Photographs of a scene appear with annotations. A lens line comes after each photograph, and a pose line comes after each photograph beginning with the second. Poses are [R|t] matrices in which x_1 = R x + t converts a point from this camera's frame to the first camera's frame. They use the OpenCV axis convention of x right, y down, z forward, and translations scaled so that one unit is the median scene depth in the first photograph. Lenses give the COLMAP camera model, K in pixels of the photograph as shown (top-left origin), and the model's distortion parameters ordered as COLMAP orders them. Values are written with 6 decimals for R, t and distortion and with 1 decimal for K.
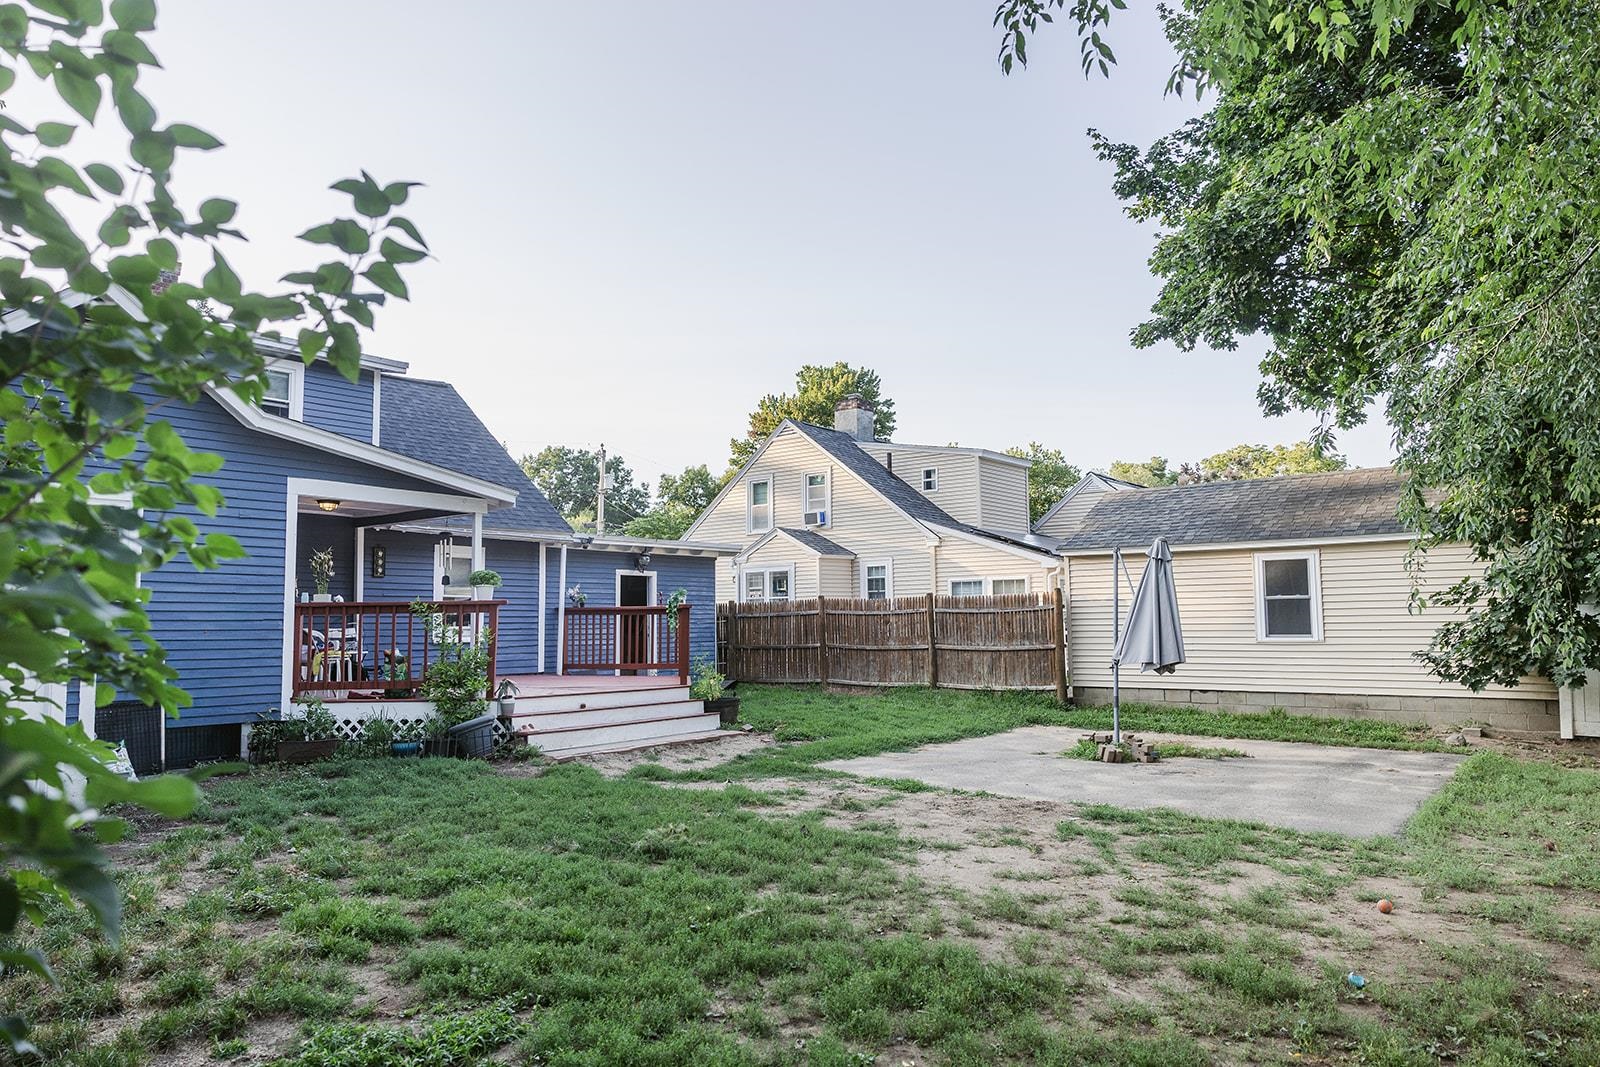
lens RADIAL K [[1059.8, 0, 800.0], [0, 1059.8, 533.5], [0, 0, 1]] dist [-0.005613, 0.003234]
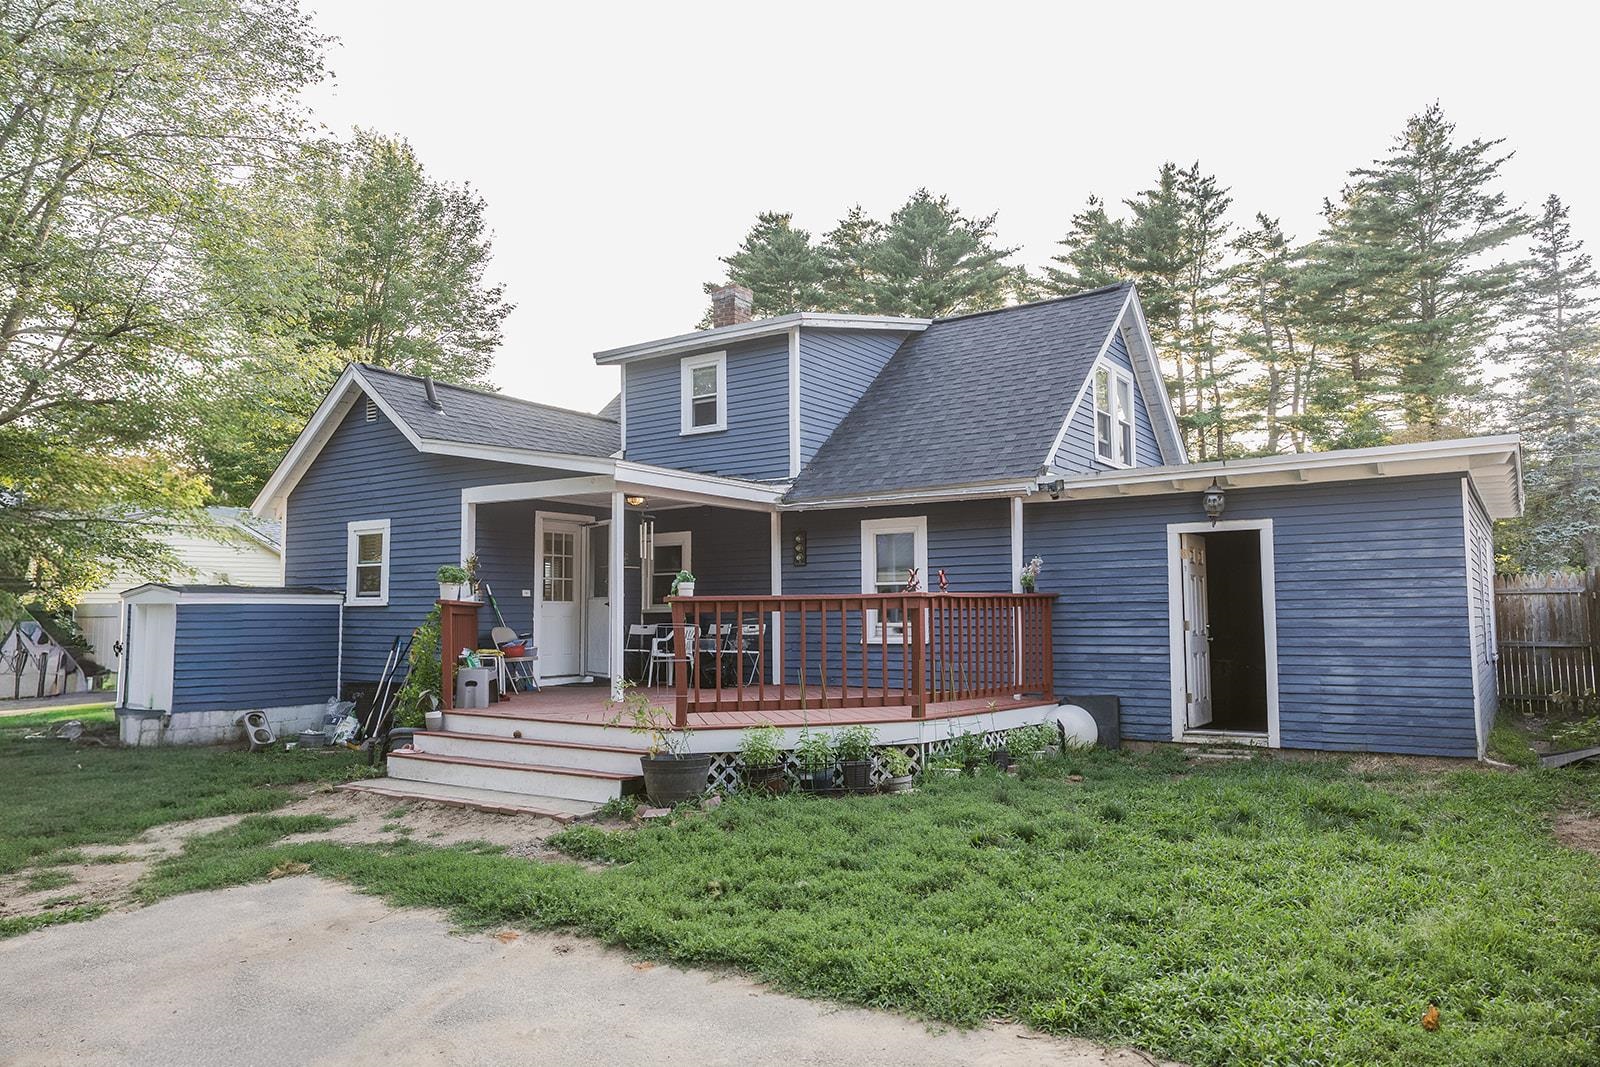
lens RADIAL K [[1059.8, 0, 800.0], [0, 1059.8, 533.5], [0, 0, 1]] dist [-0.005613, 0.003234]
pose [[0.076151, -0.068921, -0.994711, 0.410122], [0.092626, 0.993783, -0.061766, 0.060070], [0.992785, -0.087432, 0.082062, 0.813152]]
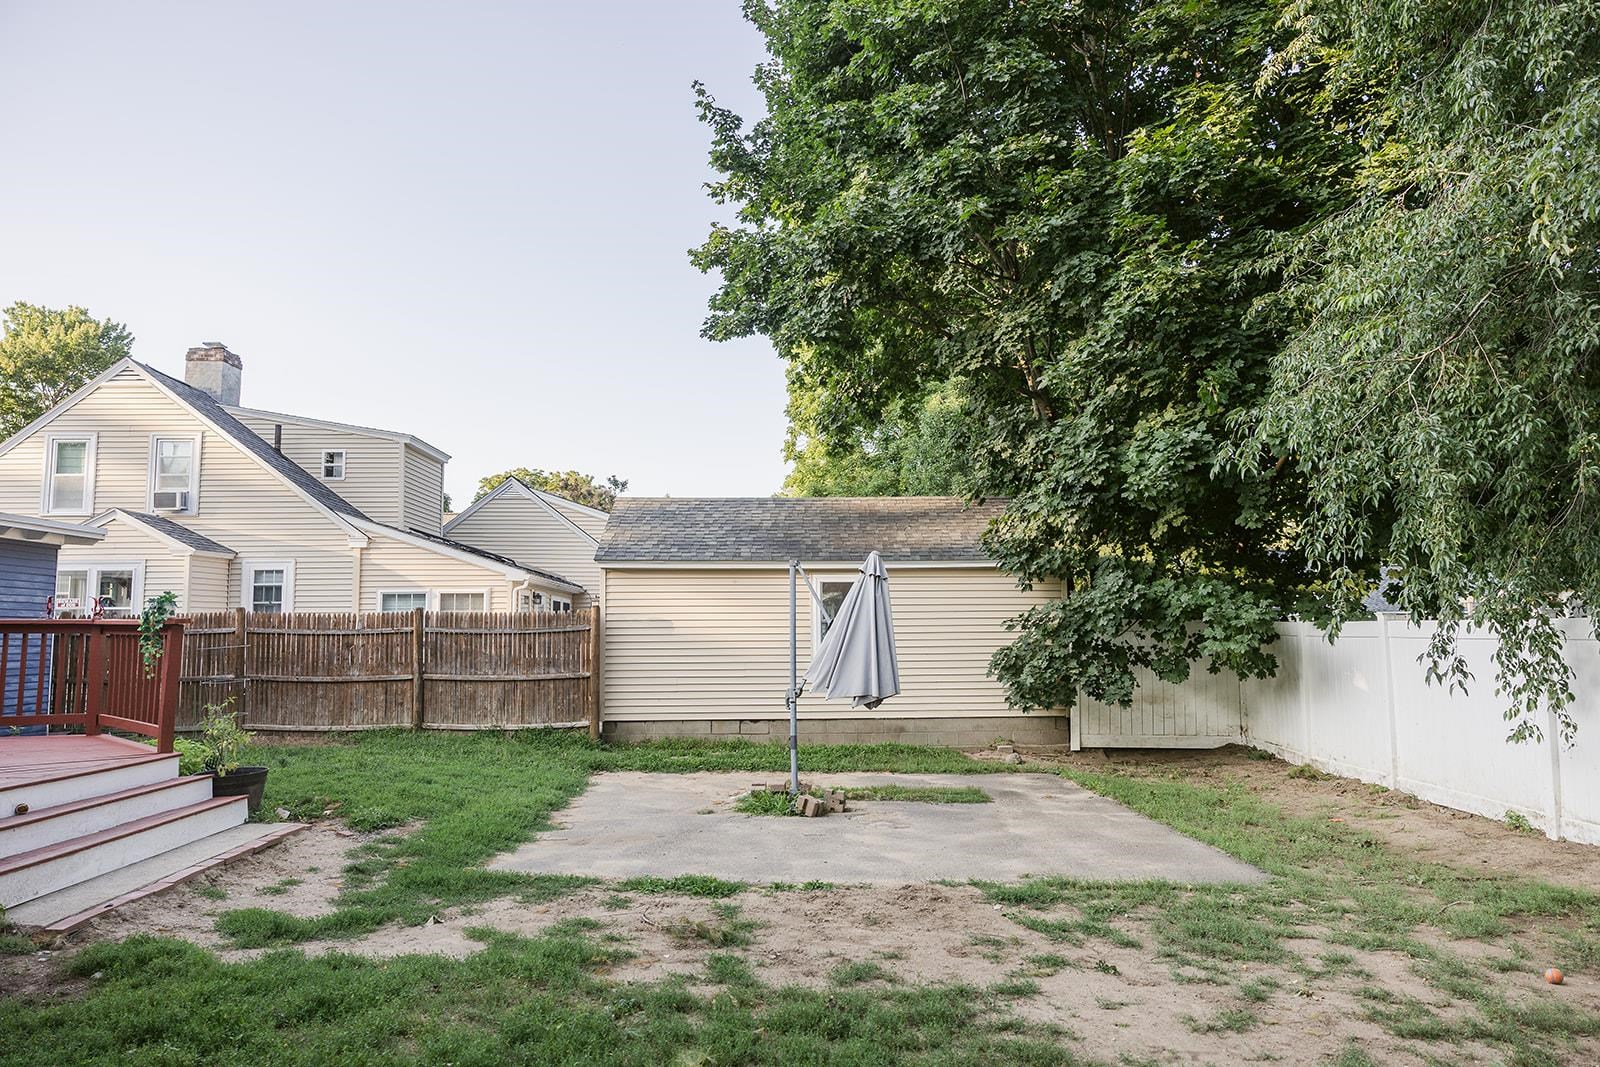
lens RADIAL K [[1059.8, 0, 800.0], [0, 1059.8, 533.5], [0, 0, 1]] dist [-0.005613, 0.003234]
pose [[0.763336, 0.067220, 0.642495, -0.180529], [-0.056362, 0.997709, -0.037420, 0.016771], [-0.643539, -0.007648, 0.765375, 0.247910]]
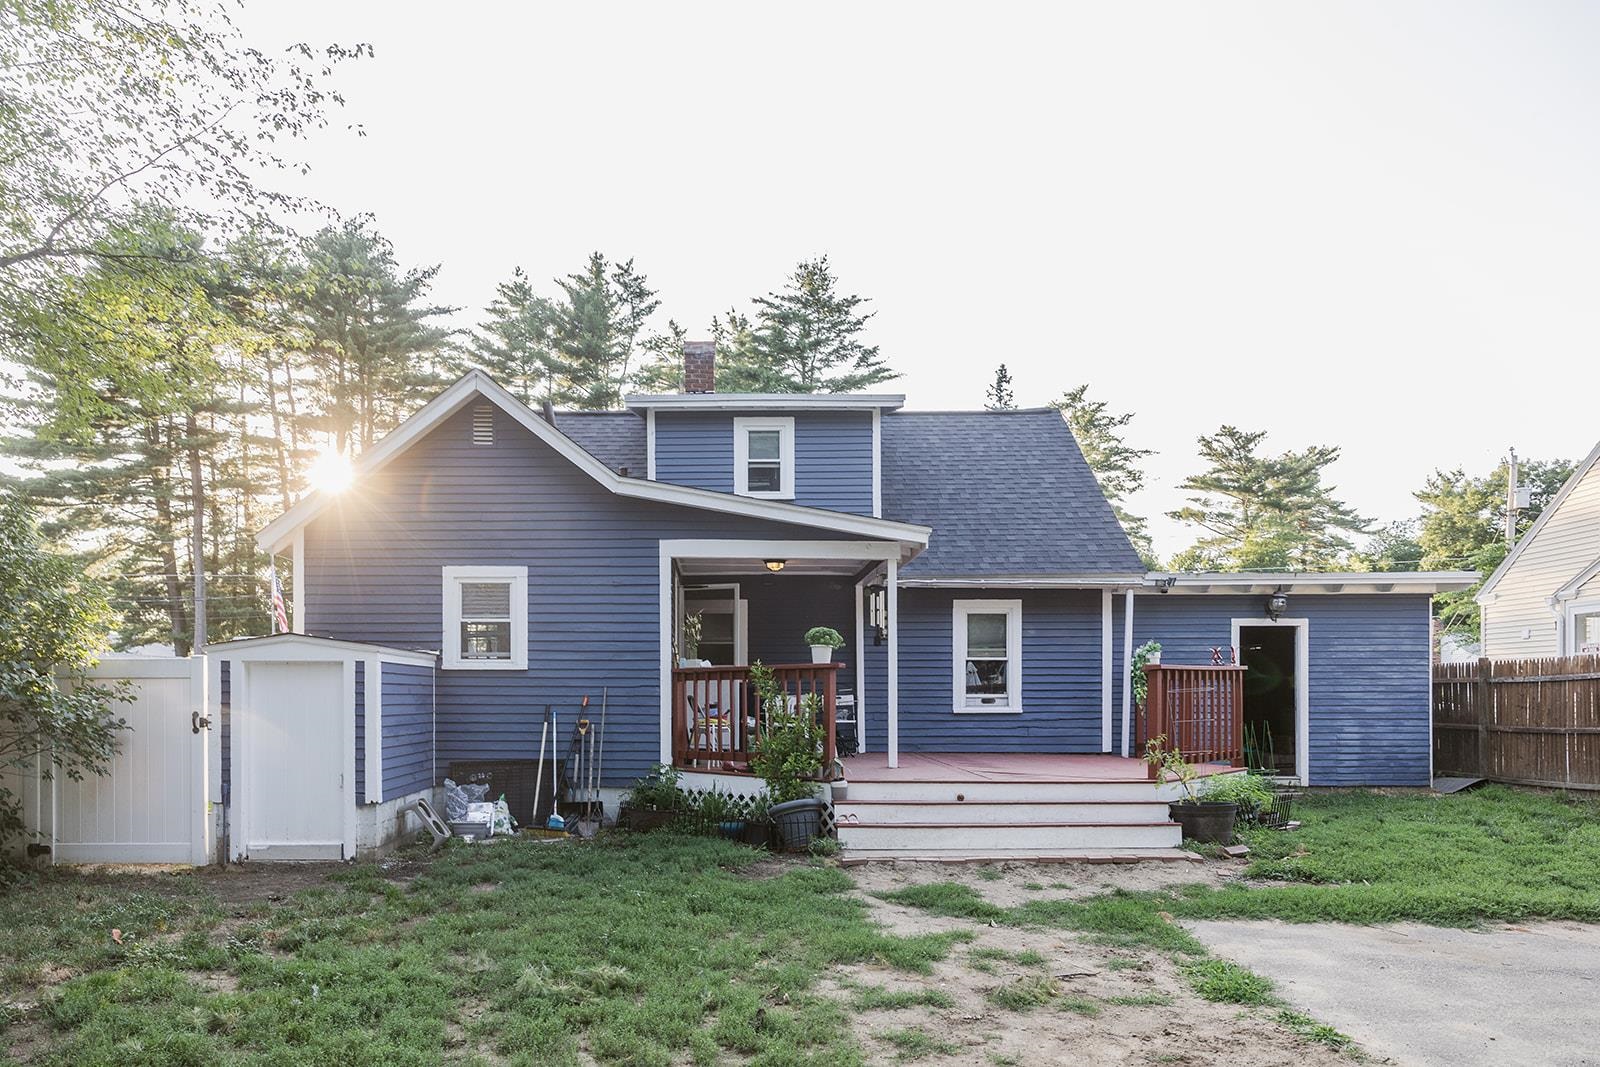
lens RADIAL K [[1100.2, 0, 711.8], [0, 1100.2, 697.1], [0, 0, 1]] dist [0.001915, 0.005067]
pose [[0.616244, 0.008460, -0.787510, 0.222098], [0.062331, 0.996282, 0.059478, 0.021653], [0.785085, -0.085739, 0.613425, 0.261448]]
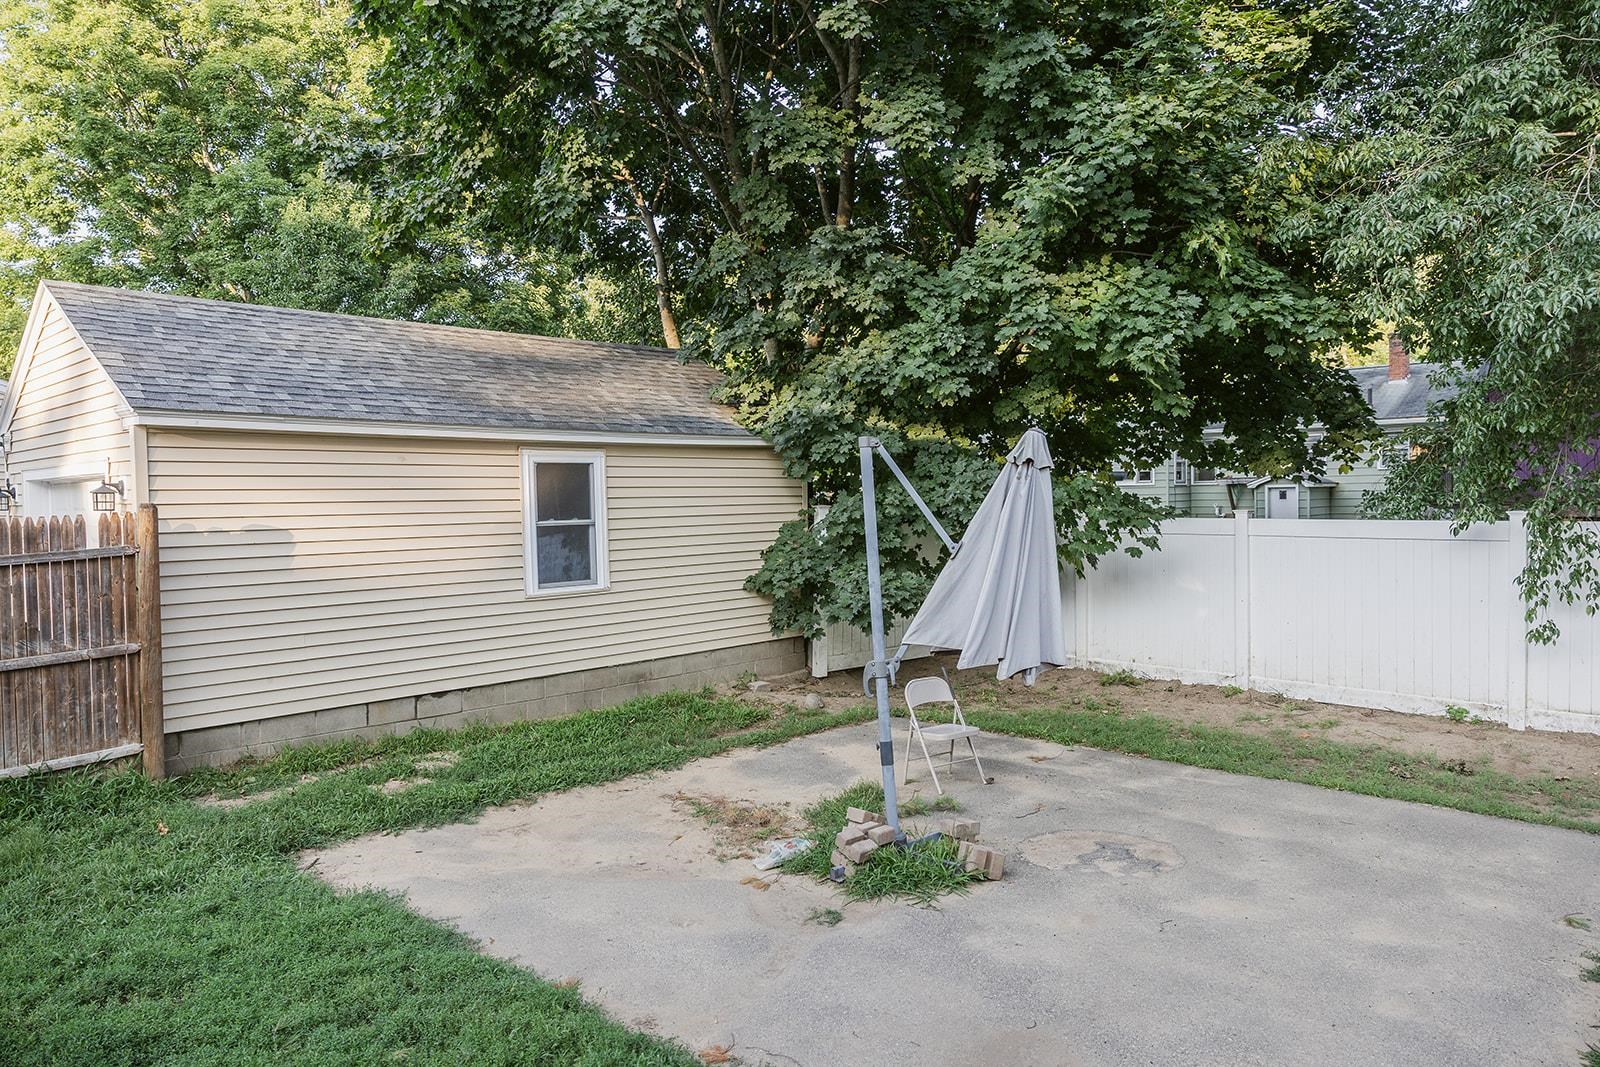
lens RADIAL K [[1063.1, 0, 800.0], [0, 1063.1, 533.5], [0, 0, 1]] dist [0.001627, 0.001071]
pose [[0.097719, -0.024125, 0.994922, -0.137734], [-0.068998, 0.997136, 0.030955, 0.033157], [-0.992819, -0.071673, 0.095775, 0.712569]]
